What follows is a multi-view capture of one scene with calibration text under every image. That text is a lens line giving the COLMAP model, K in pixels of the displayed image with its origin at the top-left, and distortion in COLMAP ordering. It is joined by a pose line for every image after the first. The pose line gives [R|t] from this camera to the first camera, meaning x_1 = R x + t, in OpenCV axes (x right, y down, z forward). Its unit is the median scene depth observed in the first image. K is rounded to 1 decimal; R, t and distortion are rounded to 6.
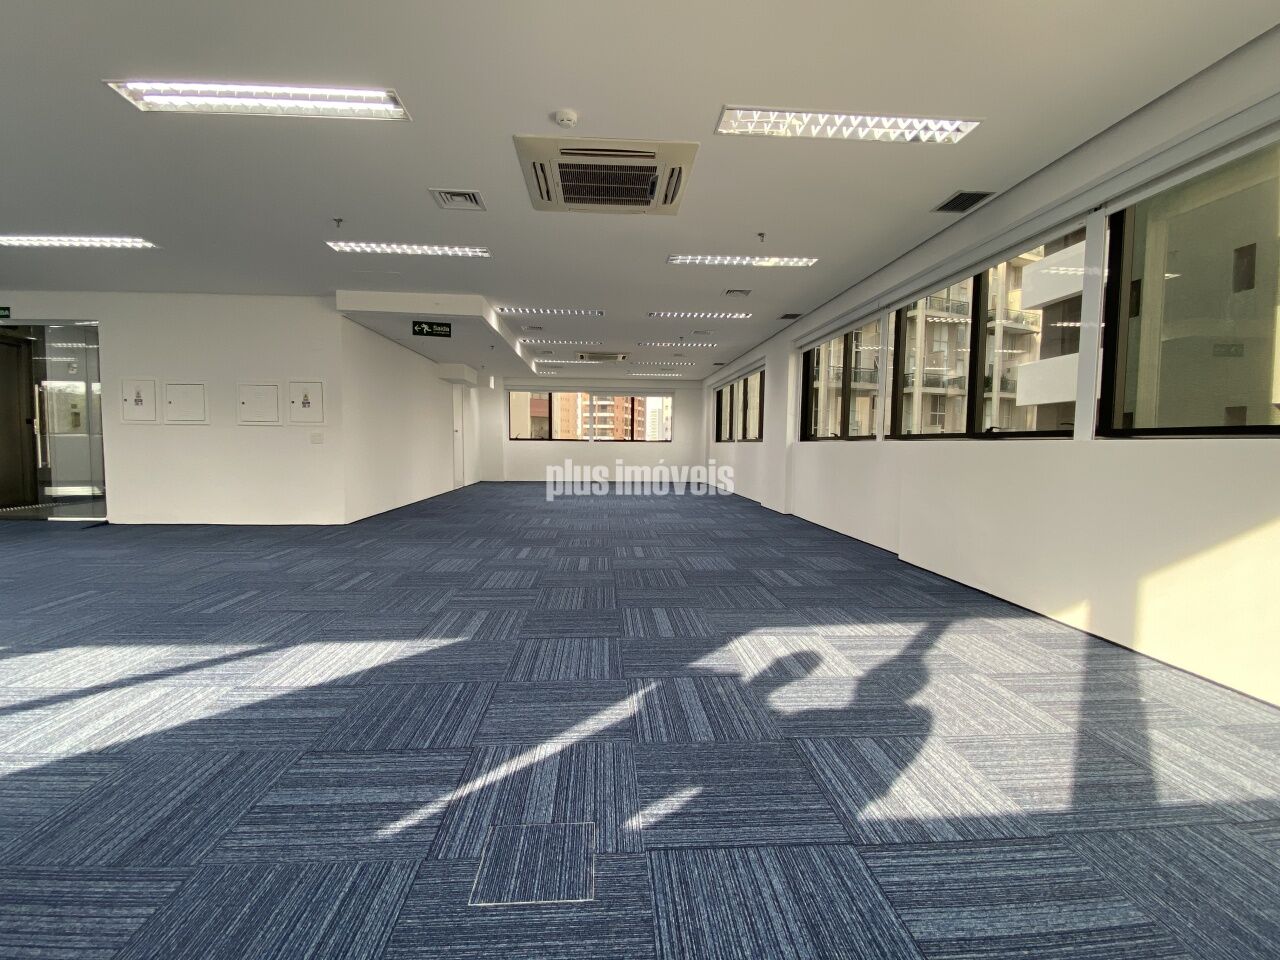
lens RADIAL K [[596.6, 0, 640.0], [0, 596.6, 480.0], [0, 0, 1]] dist [0.029858, -0.030514]
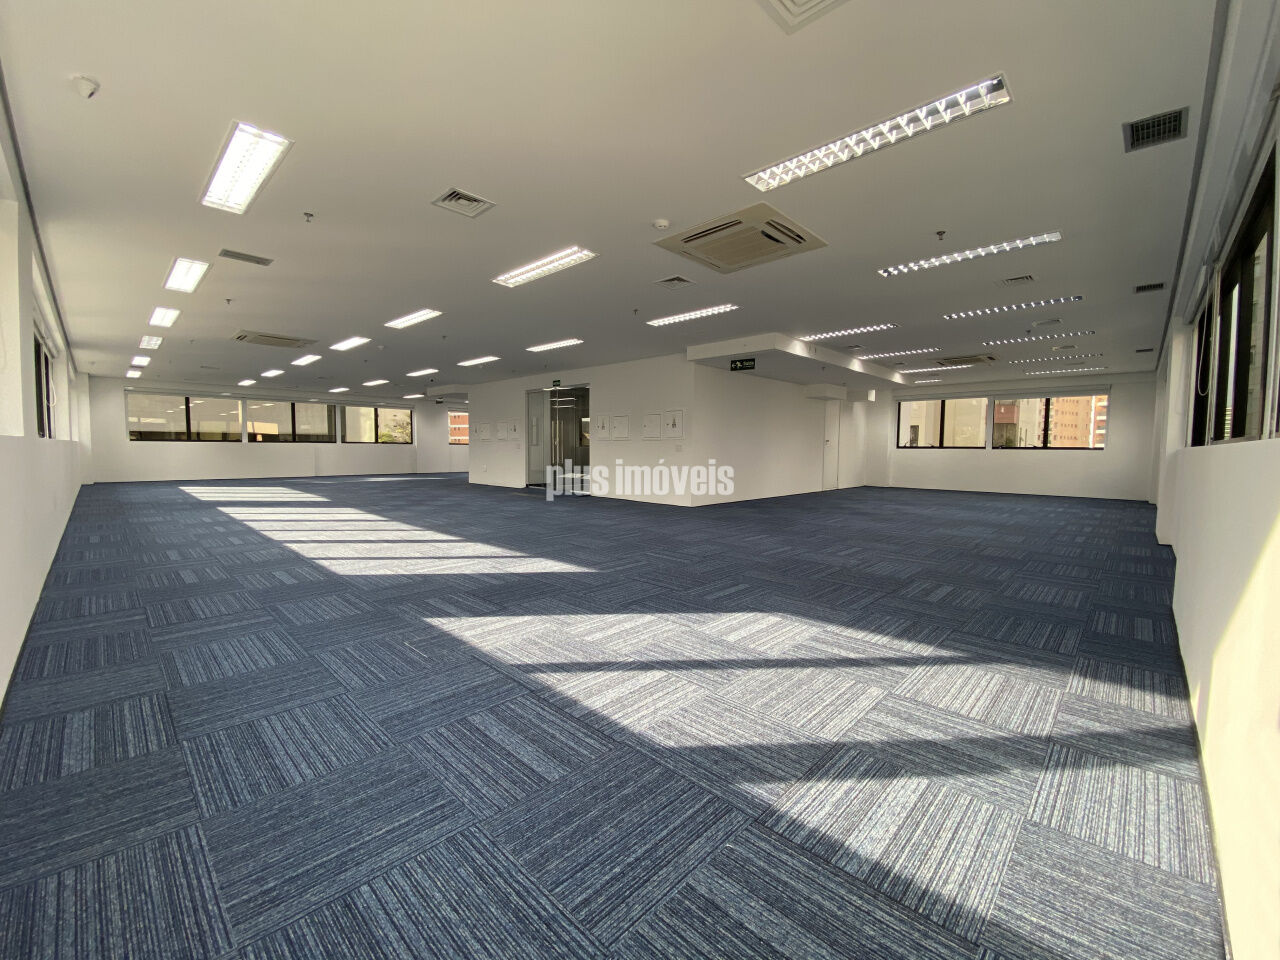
lens RADIAL K [[520.6, 0, 640.9], [0, 520.6, 496.5], [0, 0, 1]] dist [0.000114, -0.000072]
pose [[0.672753, 0.067990, -0.736736, 0.803548], [-0.048352, 0.997680, 0.047919, -0.010982], [0.738285, 0.003385, 0.674480, 0.123115]]
